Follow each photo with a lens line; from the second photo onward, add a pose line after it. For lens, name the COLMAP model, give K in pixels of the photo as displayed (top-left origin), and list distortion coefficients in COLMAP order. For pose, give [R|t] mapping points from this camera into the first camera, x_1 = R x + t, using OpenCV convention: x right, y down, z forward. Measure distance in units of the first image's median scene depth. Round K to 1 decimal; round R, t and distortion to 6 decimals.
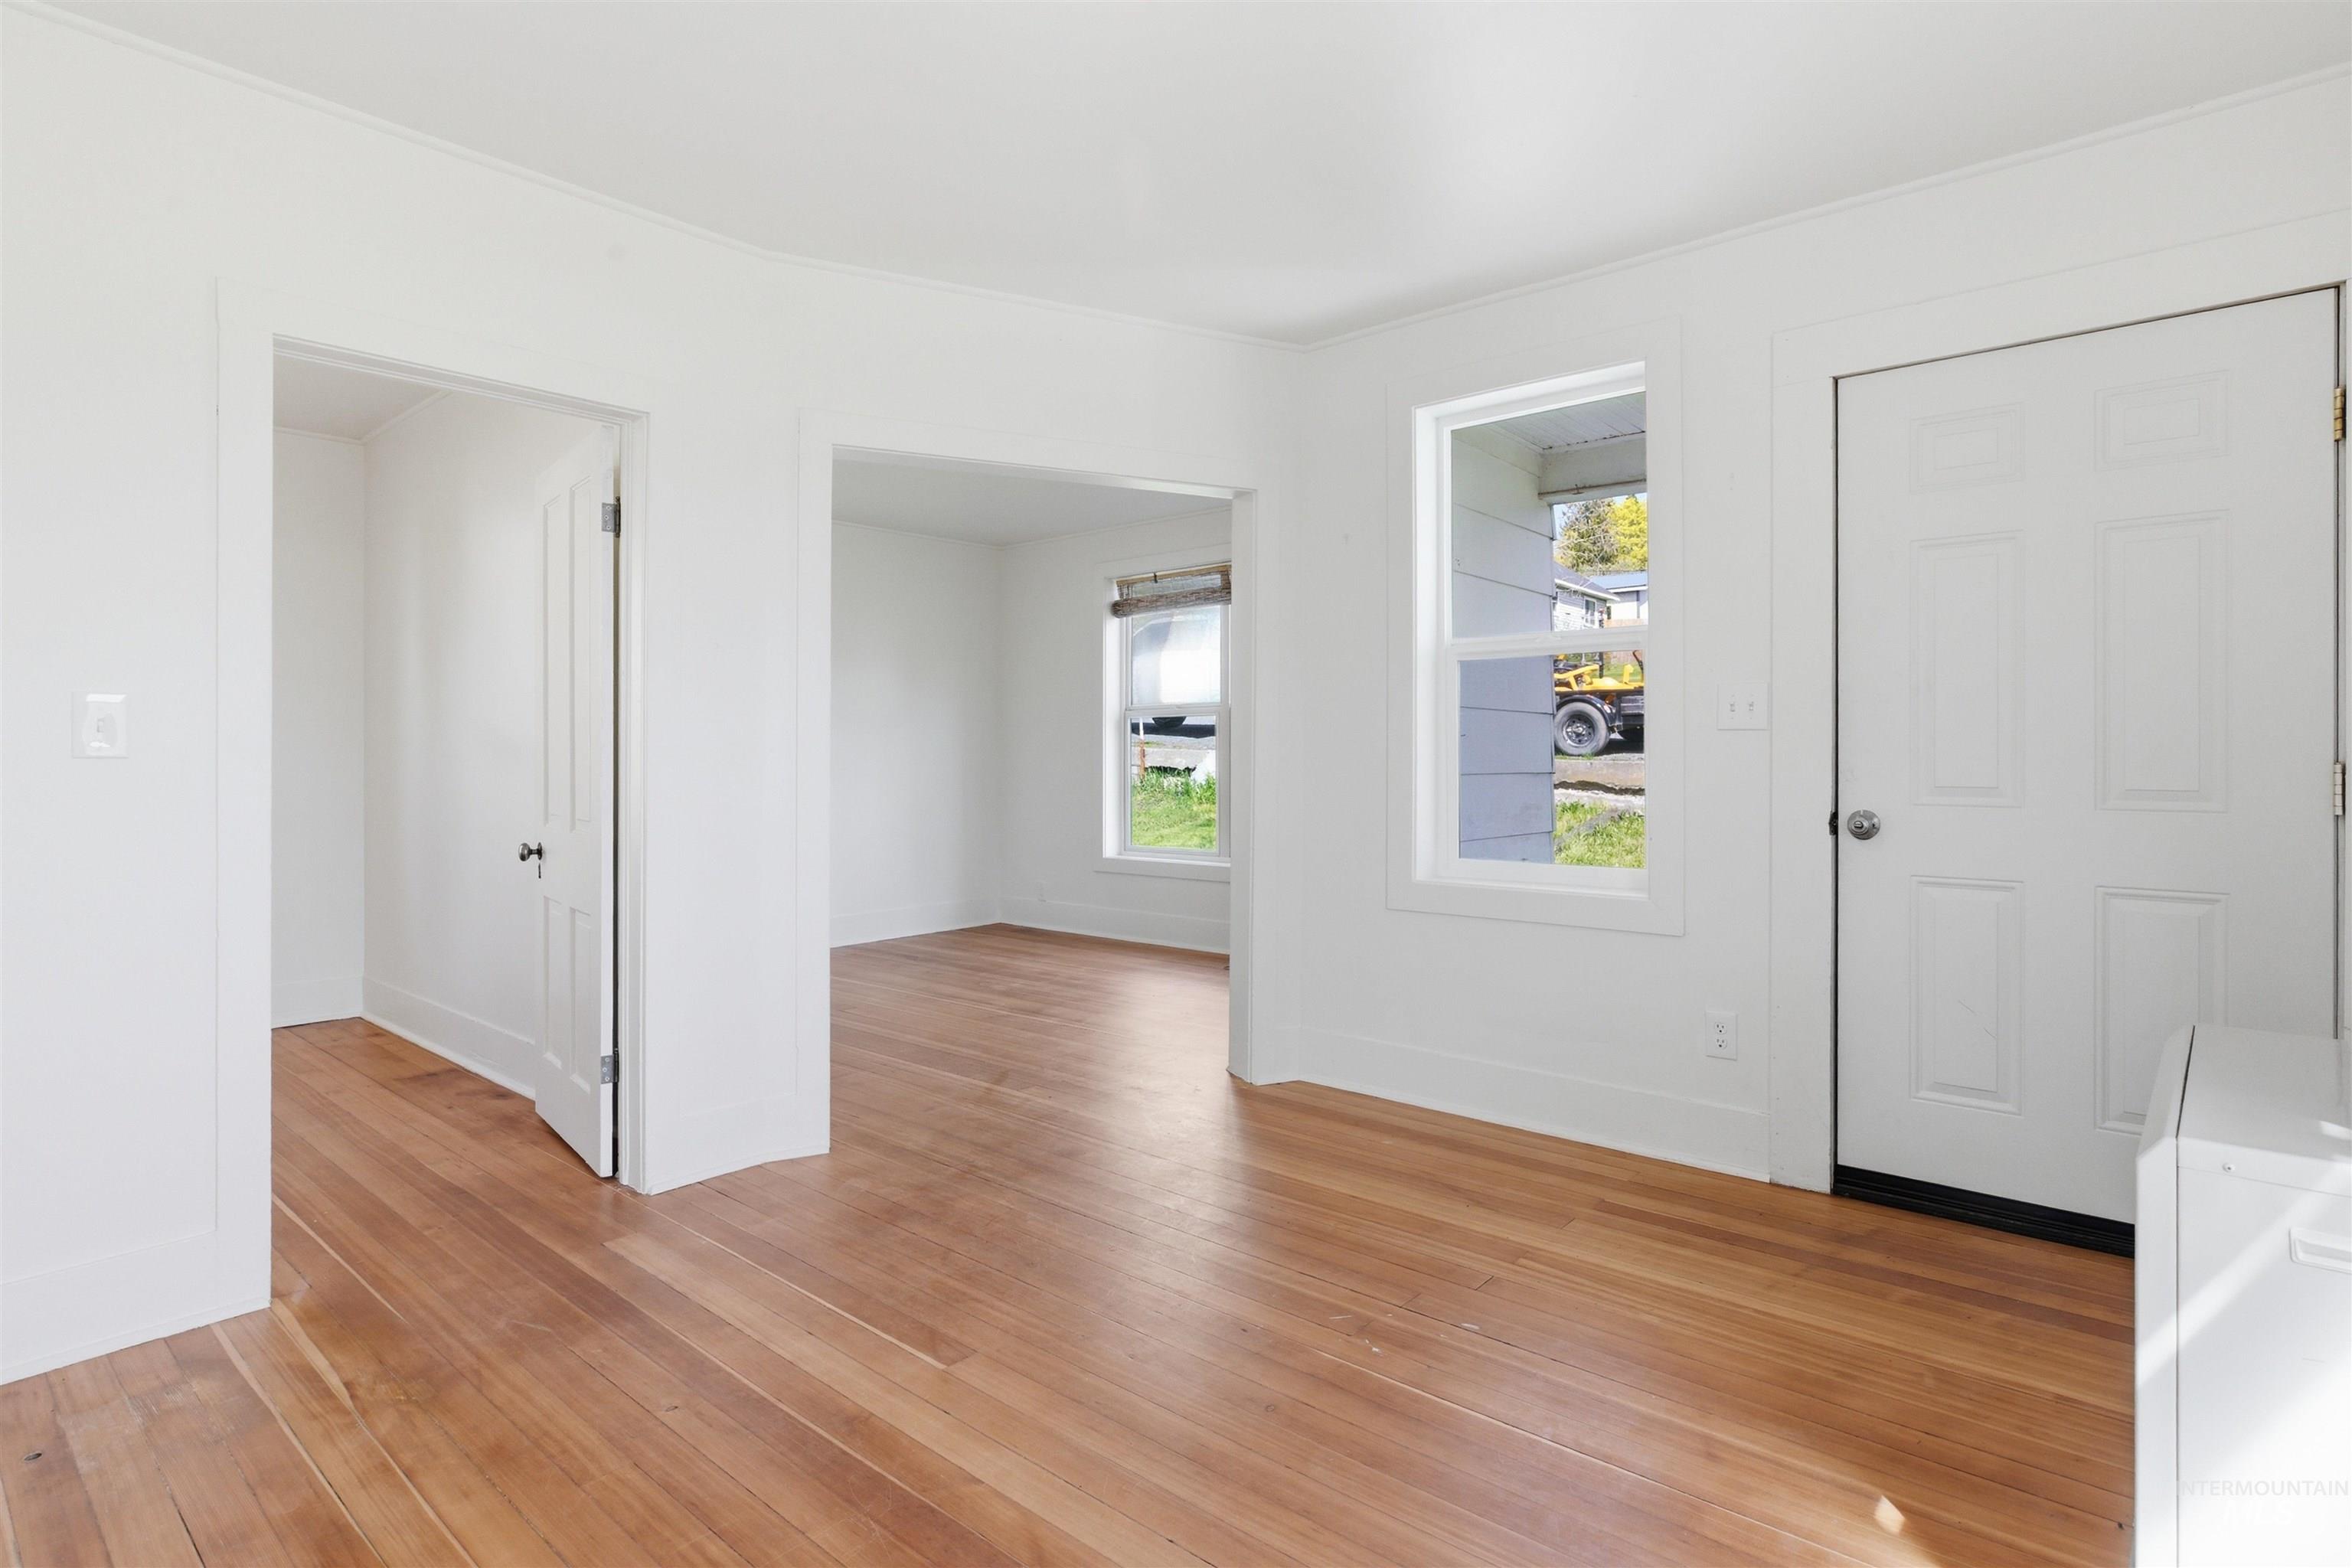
lens RADIAL K [[1124.4, 0, 1170.2], [0, 1124.4, 770.1], [0, 0, 1]] dist [-0.005290, 0.001171]
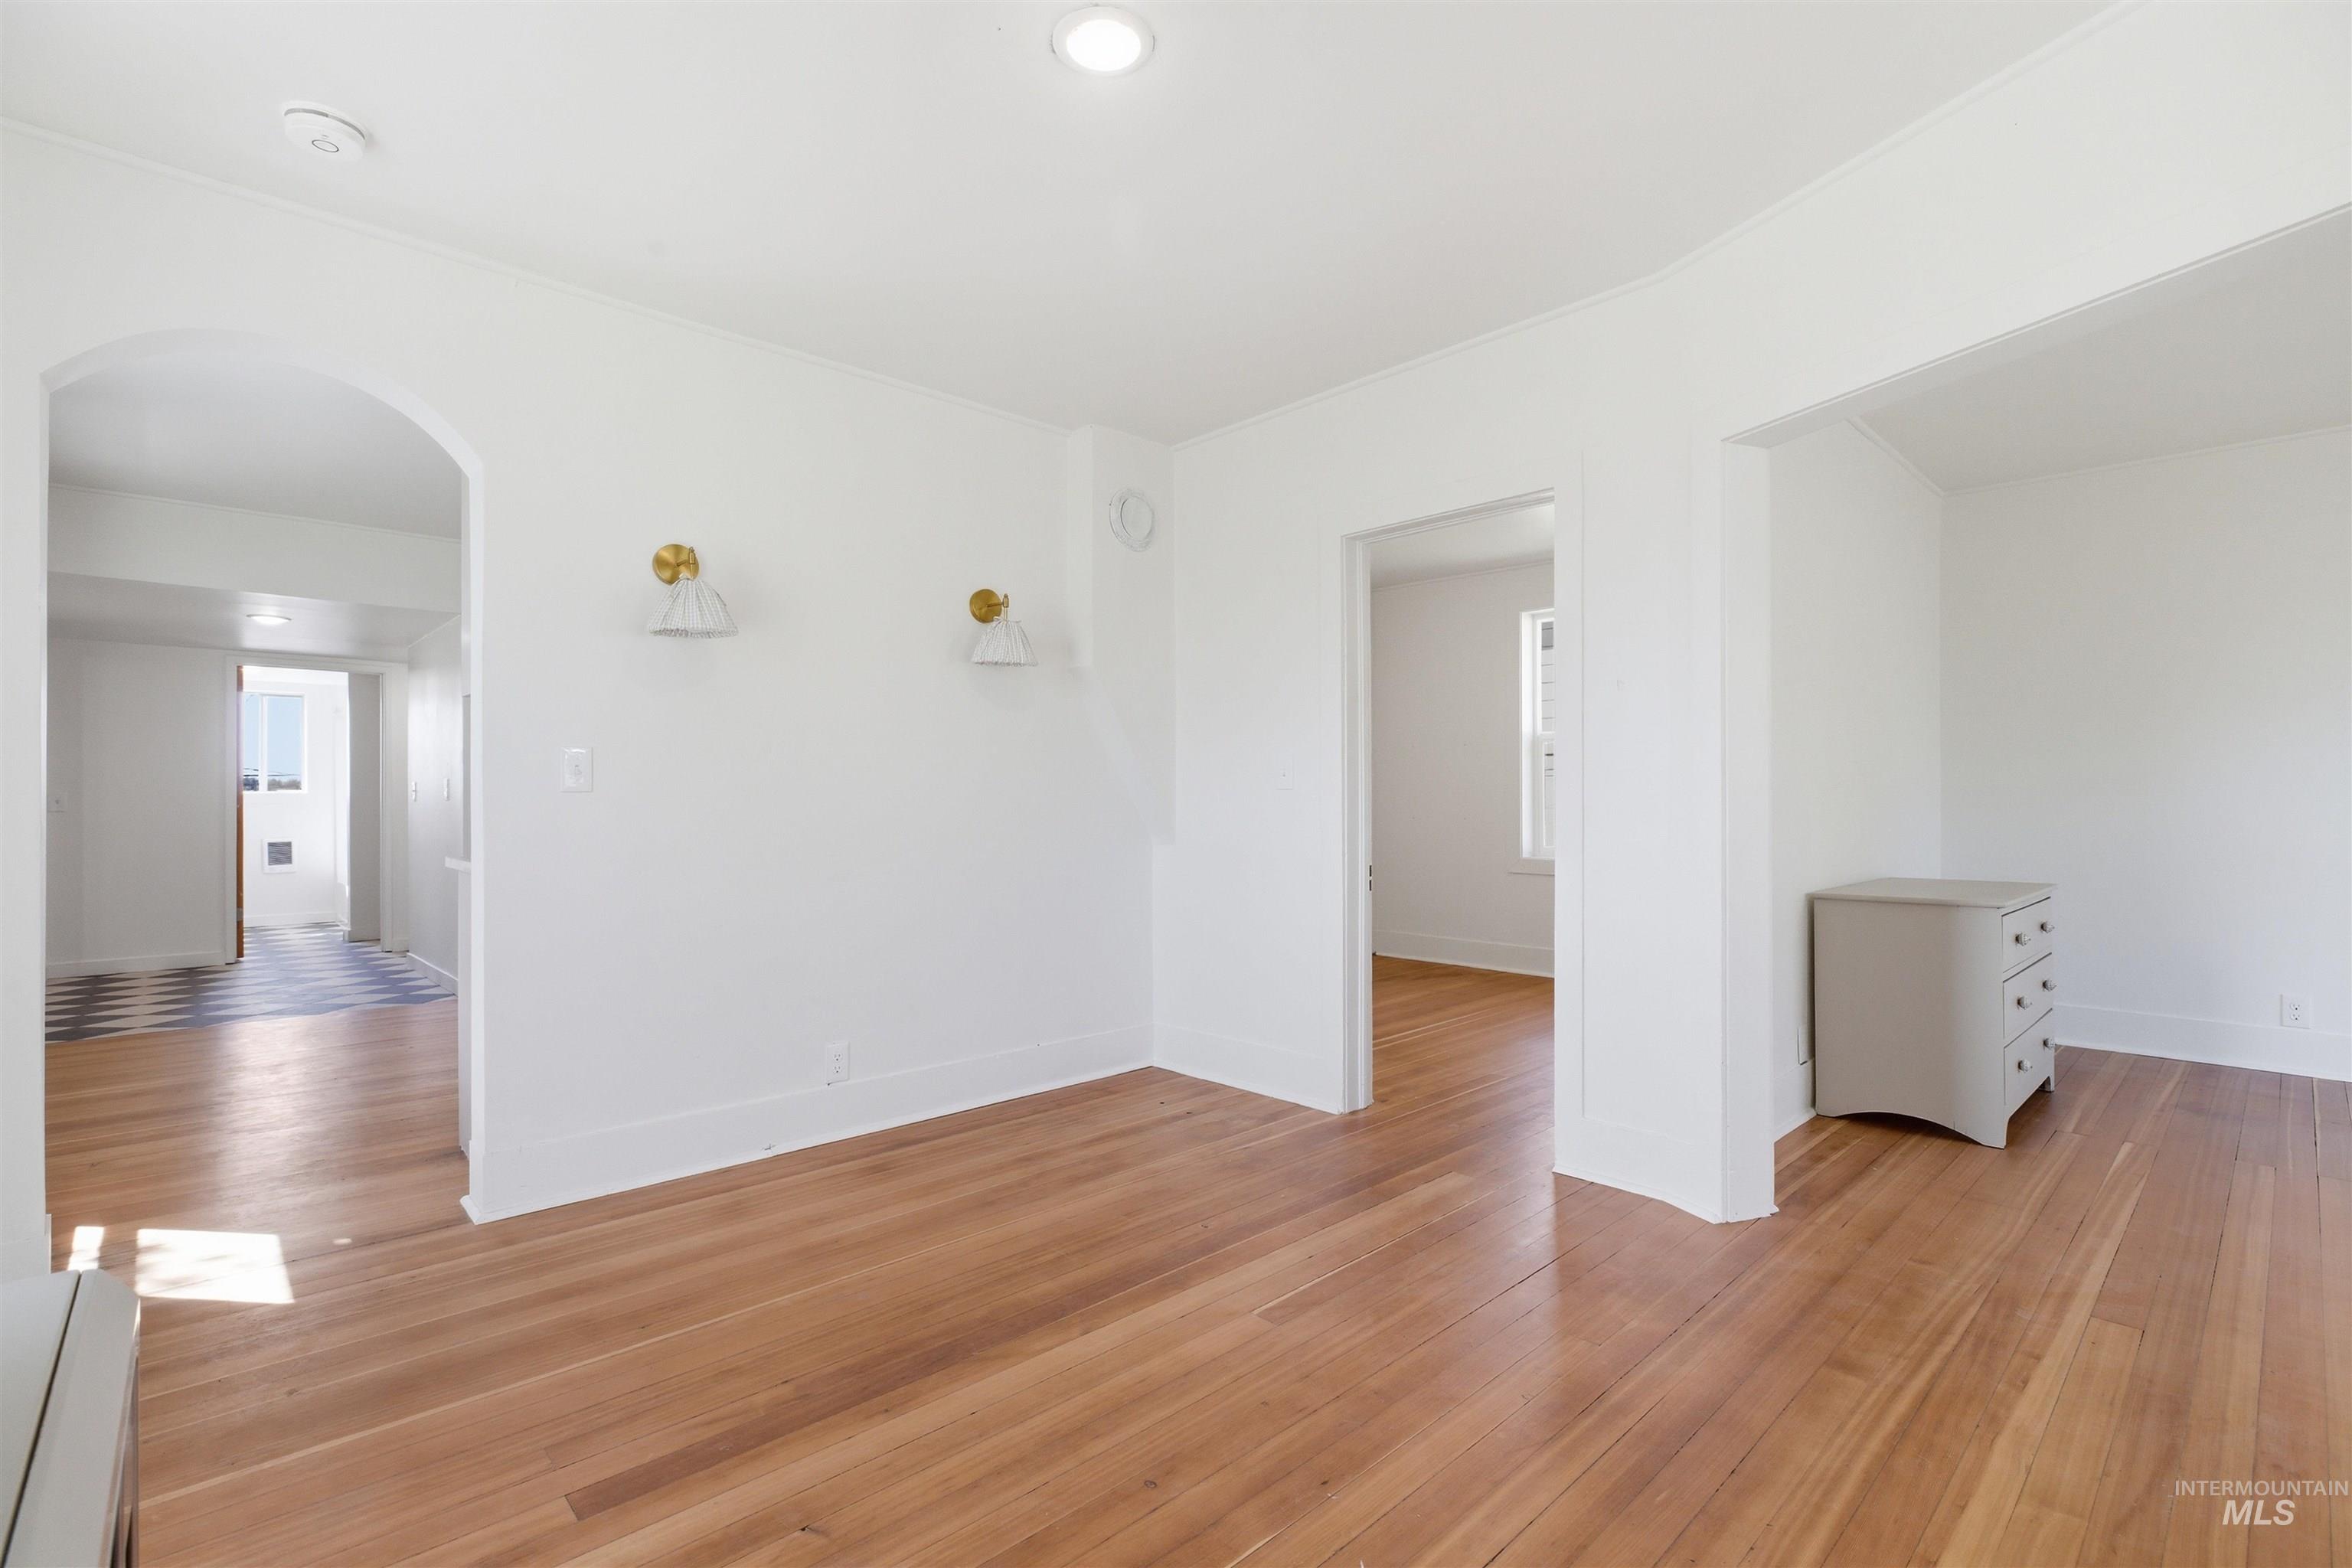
lens RADIAL K [[1124.4, 0, 1179.7], [0, 1124.4, 785.3], [0, 0, 1]] dist [-0.005290, 0.001171]
pose [[-0.085042, -0.000947, -0.996377, 0.884894], [-0.014669, 0.999892, 0.000301, 0.015703], [0.996269, 0.014642, -0.085046, 0.994393]]
